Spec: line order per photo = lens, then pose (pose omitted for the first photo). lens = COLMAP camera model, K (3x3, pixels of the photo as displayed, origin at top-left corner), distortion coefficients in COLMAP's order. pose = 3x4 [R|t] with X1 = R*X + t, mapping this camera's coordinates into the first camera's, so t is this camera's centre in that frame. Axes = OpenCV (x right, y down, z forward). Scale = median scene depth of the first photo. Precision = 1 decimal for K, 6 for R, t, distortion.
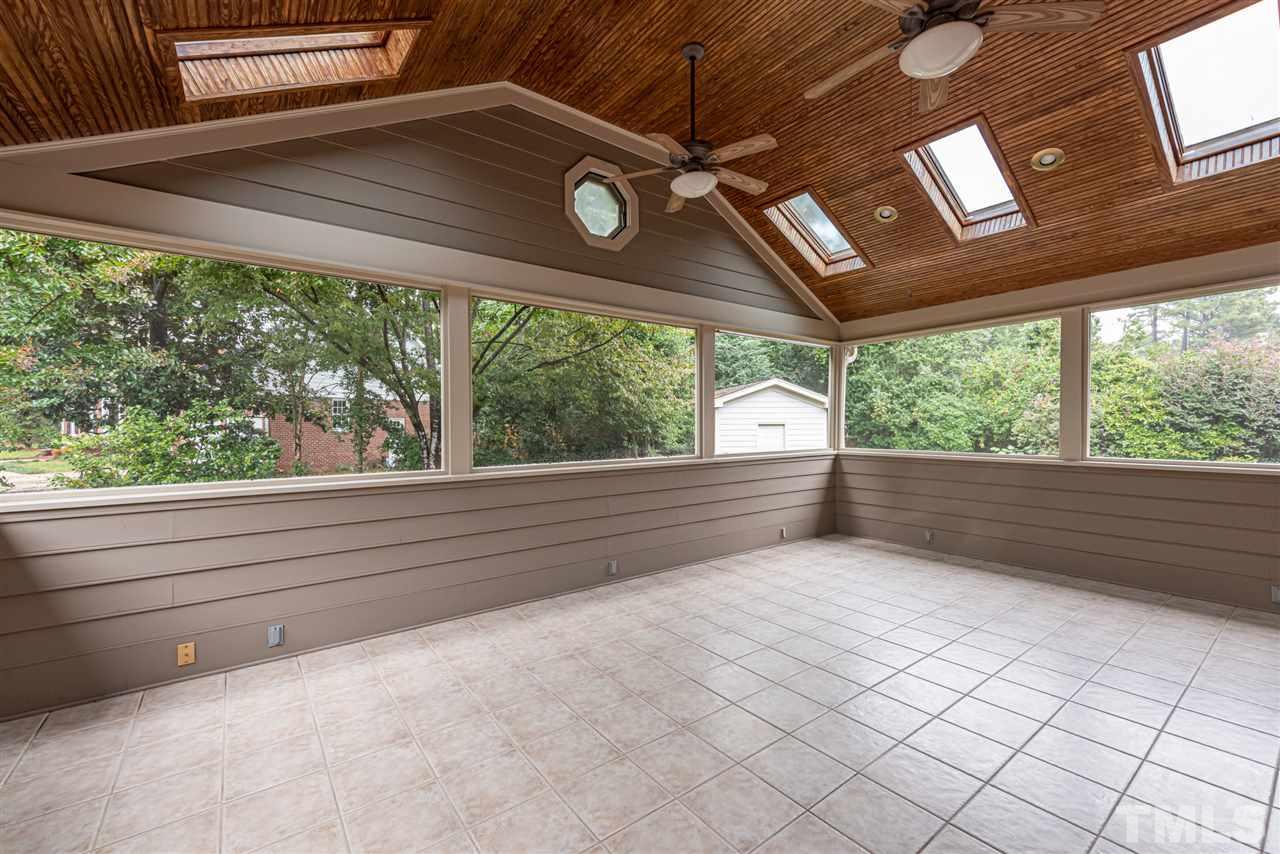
lens RADIAL K [[588.4, 0, 640.0], [0, 588.4, 427.0], [0, 0, 1]] dist [0.009613, -0.000109]
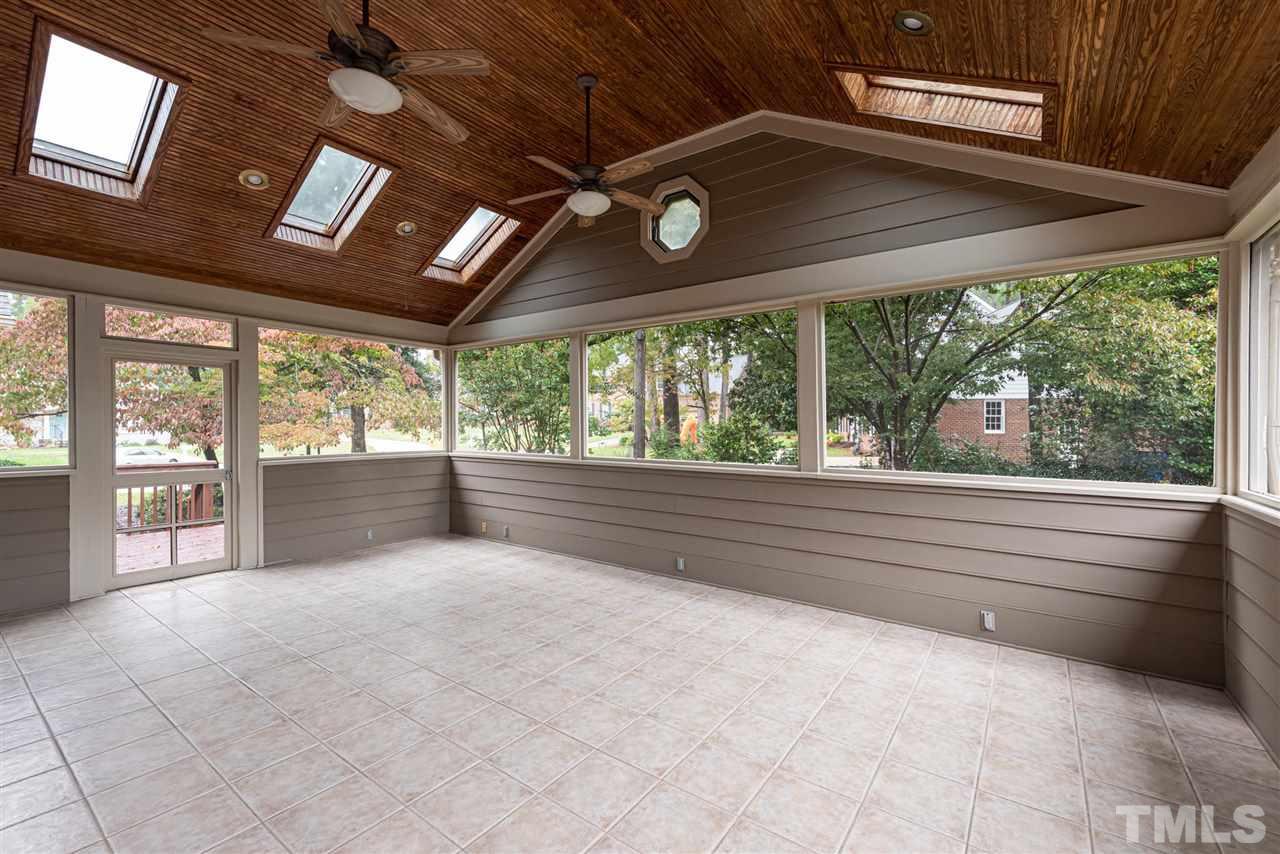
lens RADIAL K [[588.4, 0, 640.0], [0, 588.4, 427.0], [0, 0, 1]] dist [0.009613, -0.000109]
pose [[0.196848, 0.023564, -0.980151, 0.971570], [0.000841, 0.999707, 0.024203, -0.031551], [0.980434, -0.005589, 0.196771, 0.727906]]
